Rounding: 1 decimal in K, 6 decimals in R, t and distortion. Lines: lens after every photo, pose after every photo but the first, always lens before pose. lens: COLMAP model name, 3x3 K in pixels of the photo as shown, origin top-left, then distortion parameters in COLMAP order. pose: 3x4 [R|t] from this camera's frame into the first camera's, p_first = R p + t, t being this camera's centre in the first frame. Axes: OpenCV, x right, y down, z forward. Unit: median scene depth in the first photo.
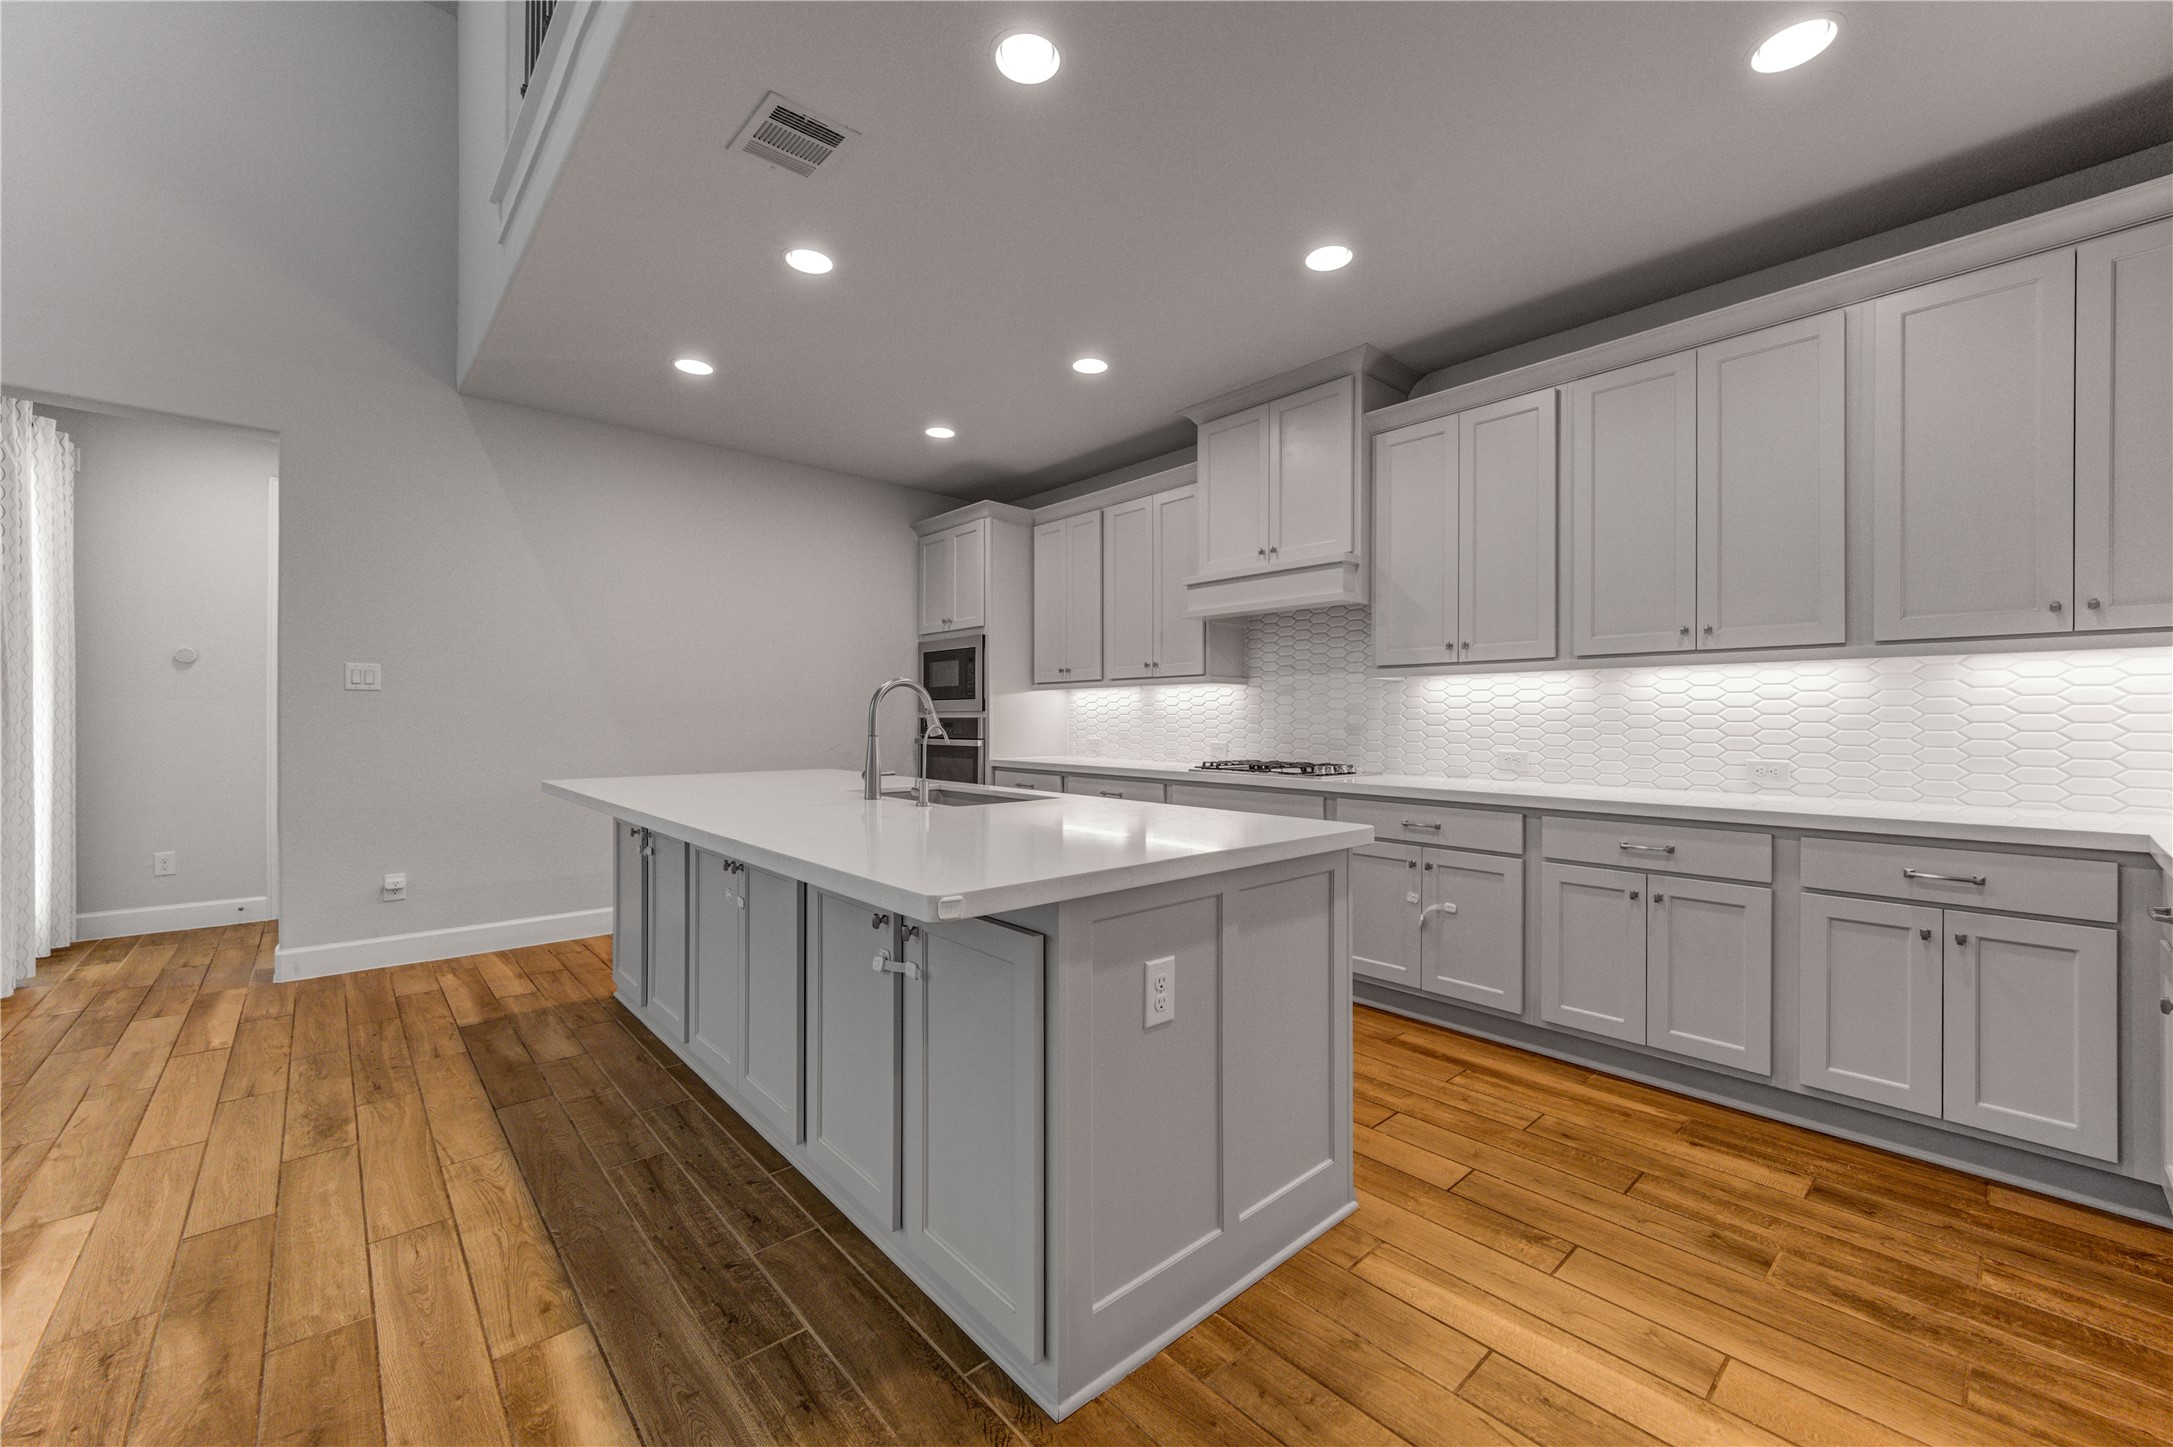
lens RADIAL K [[854.8, 0, 1089.1], [0, 854.8, 716.9], [0, 0, 1]] dist [-0.003664, 0.001692]
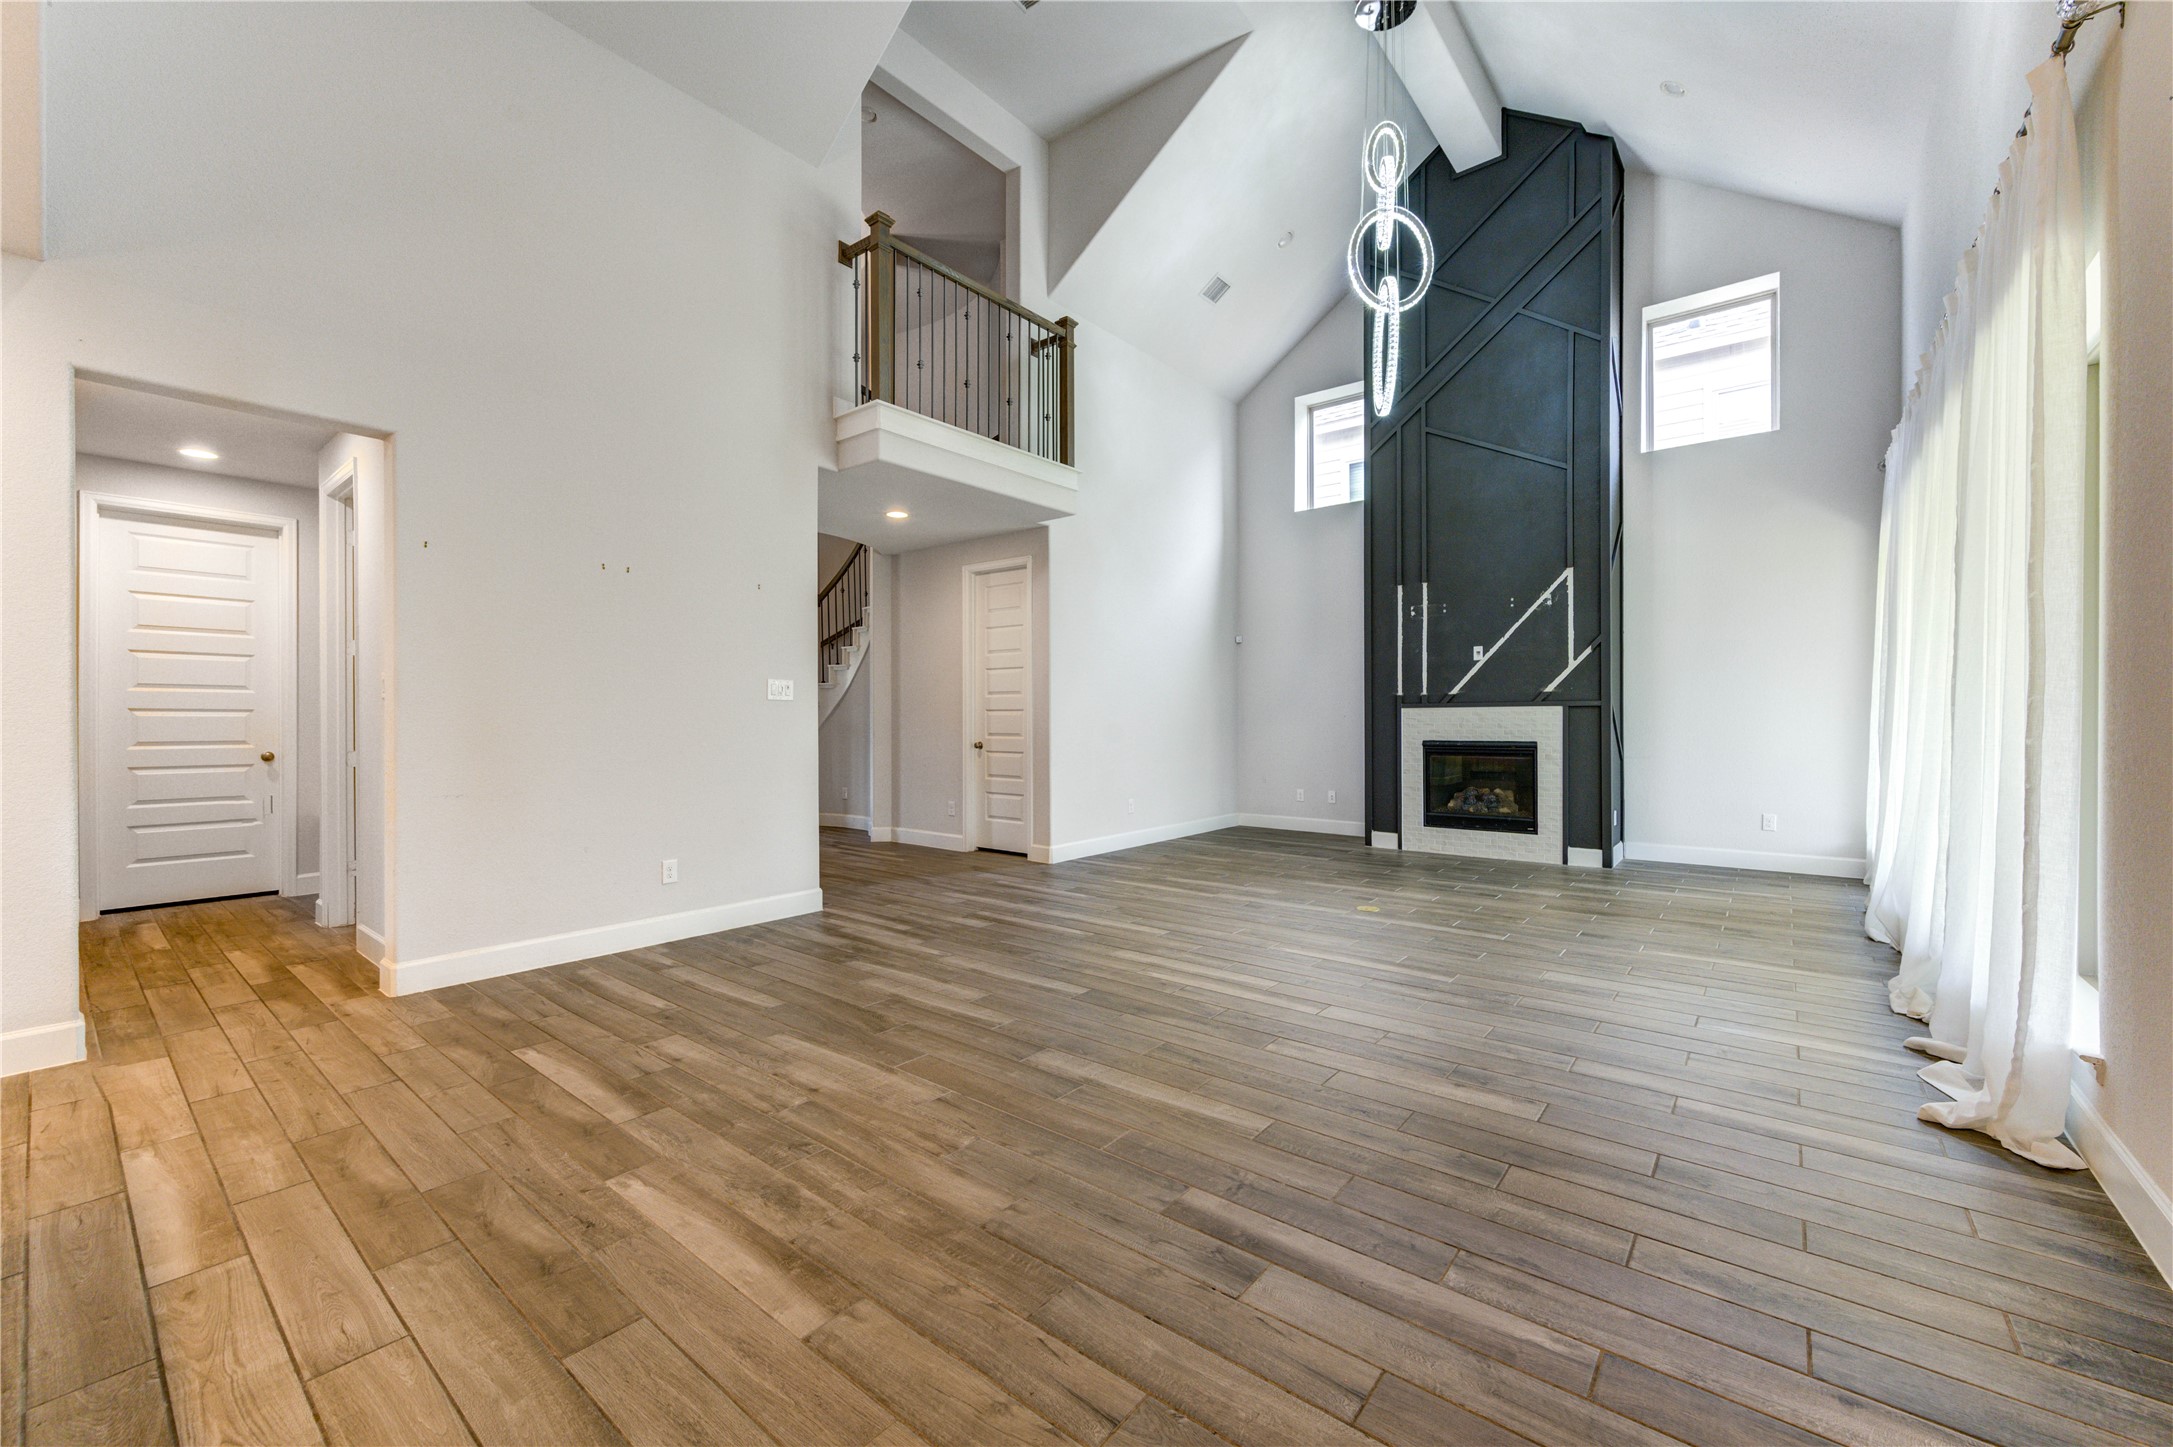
lens RADIAL K [[854.8, 0, 1080.4], [0, 854.8, 724.8], [0, 0, 1]] dist [-0.003664, 0.001692]
pose [[-0.988108, 0.002392, -0.153740, -0.887985], [0.001555, 0.999983, 0.005560, -0.003911], [0.153751, 0.005255, -0.988096, 1.253517]]
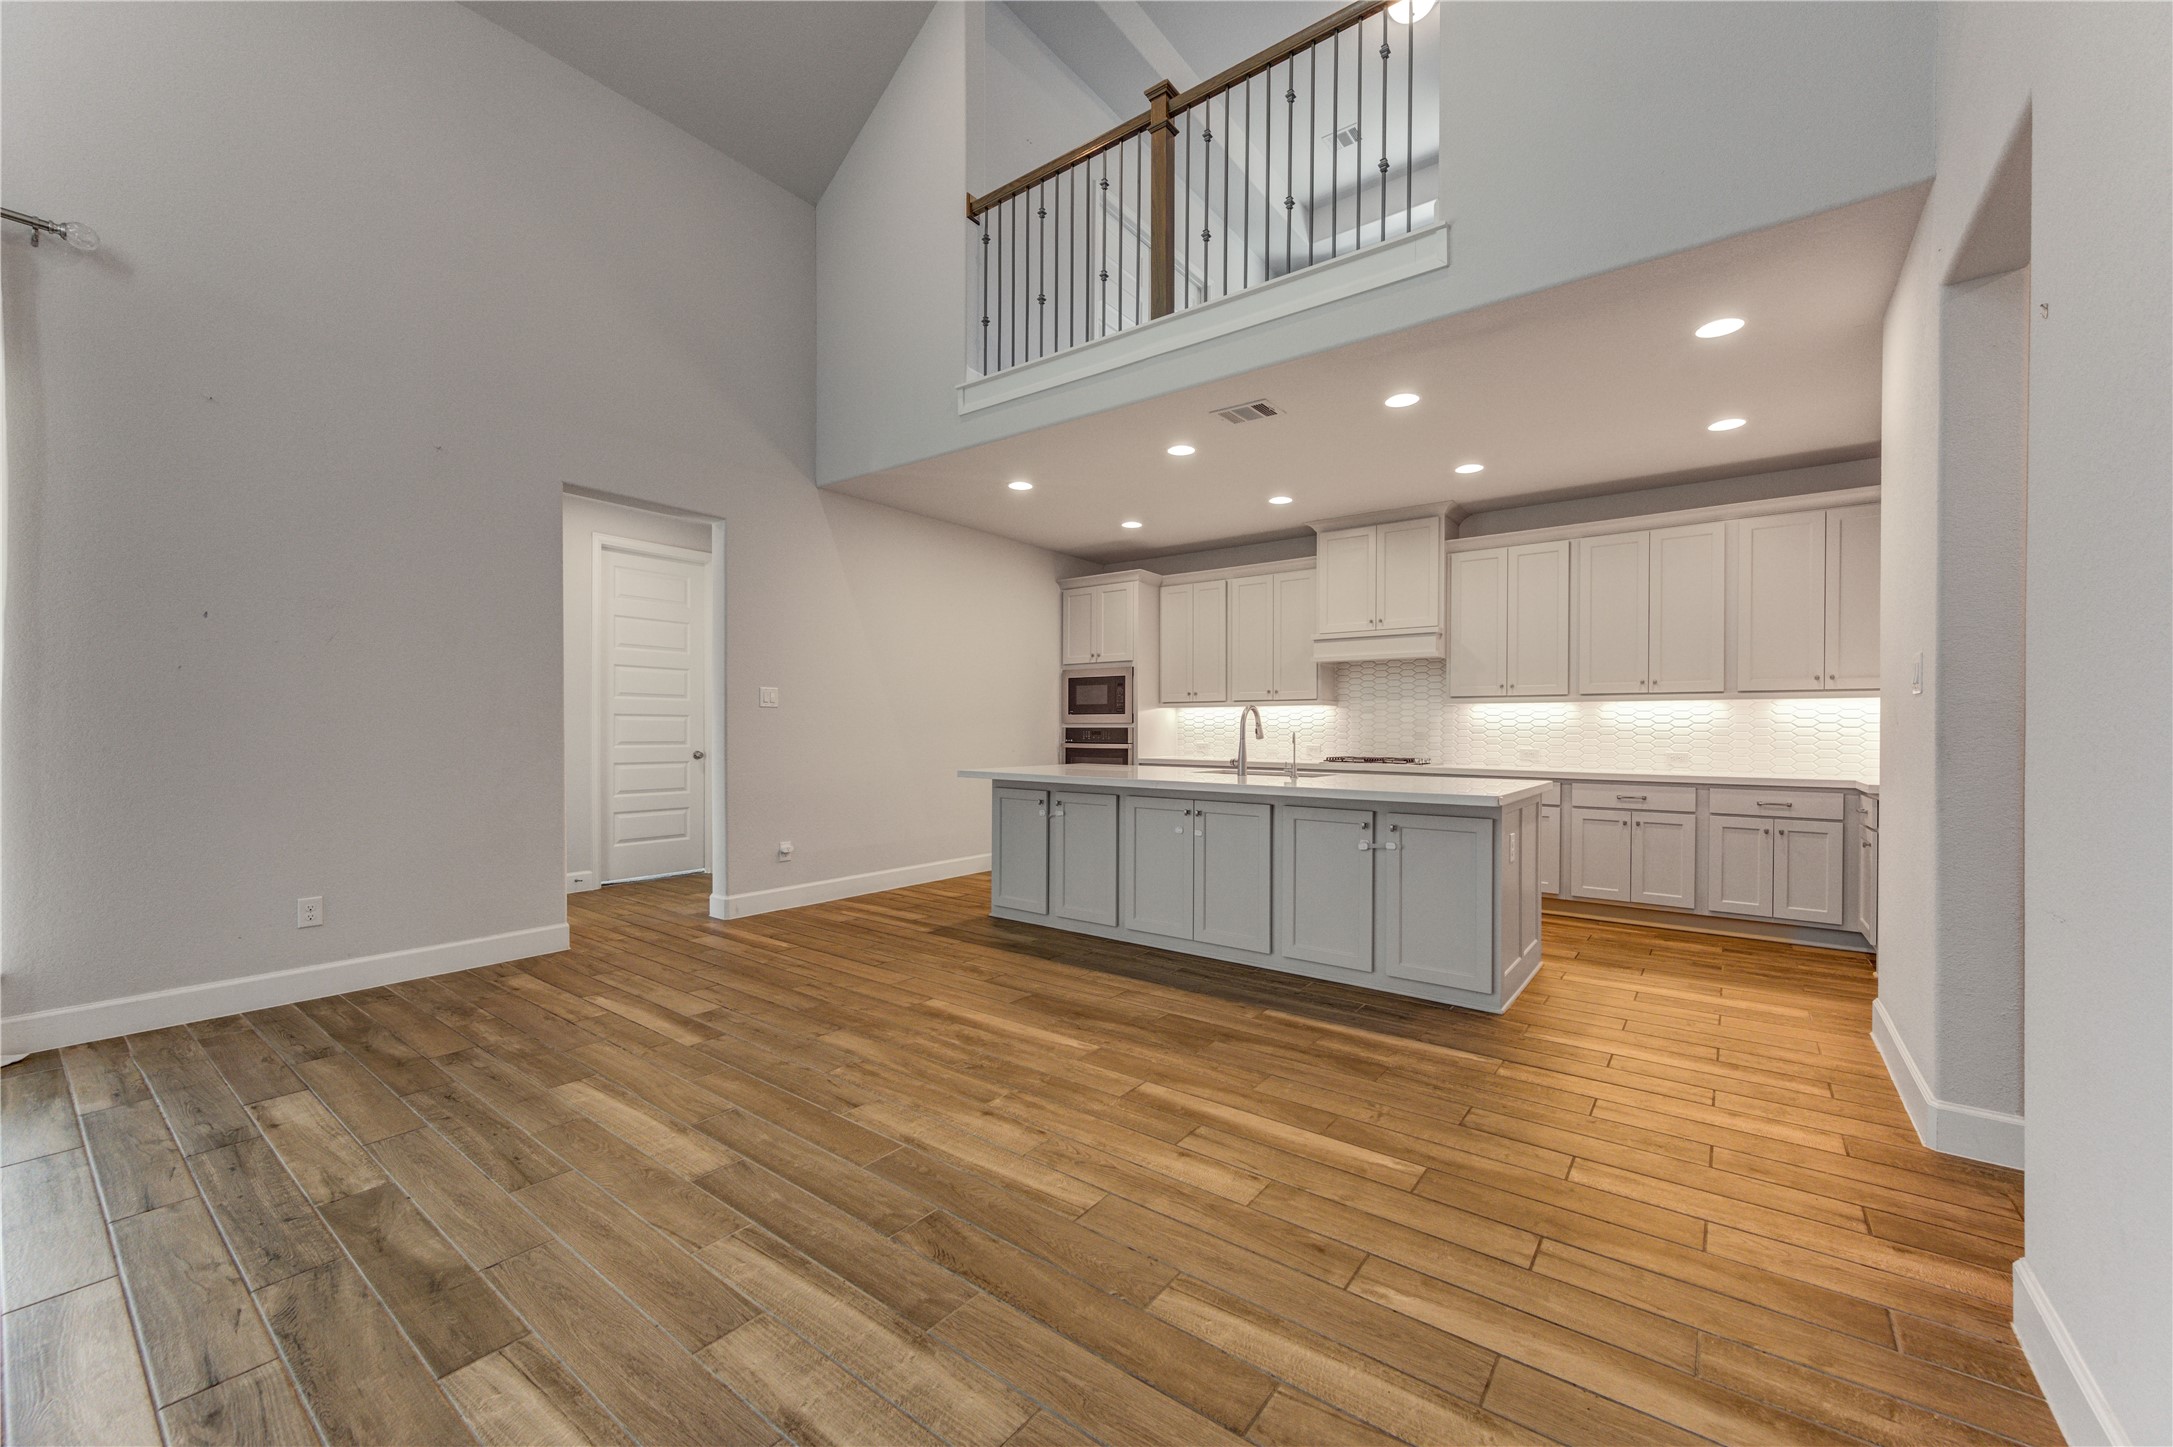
lens RADIAL K [[854.8, 0, 1081.9], [0, 854.8, 729.1], [0, 0, 1]] dist [-0.003664, 0.001692]
pose [[0.982698, 0.001926, 0.185203, -0.811983], [-0.002516, 0.999992, 0.002949, -0.000973], [-0.185196, -0.003364, 0.982696, -0.575613]]
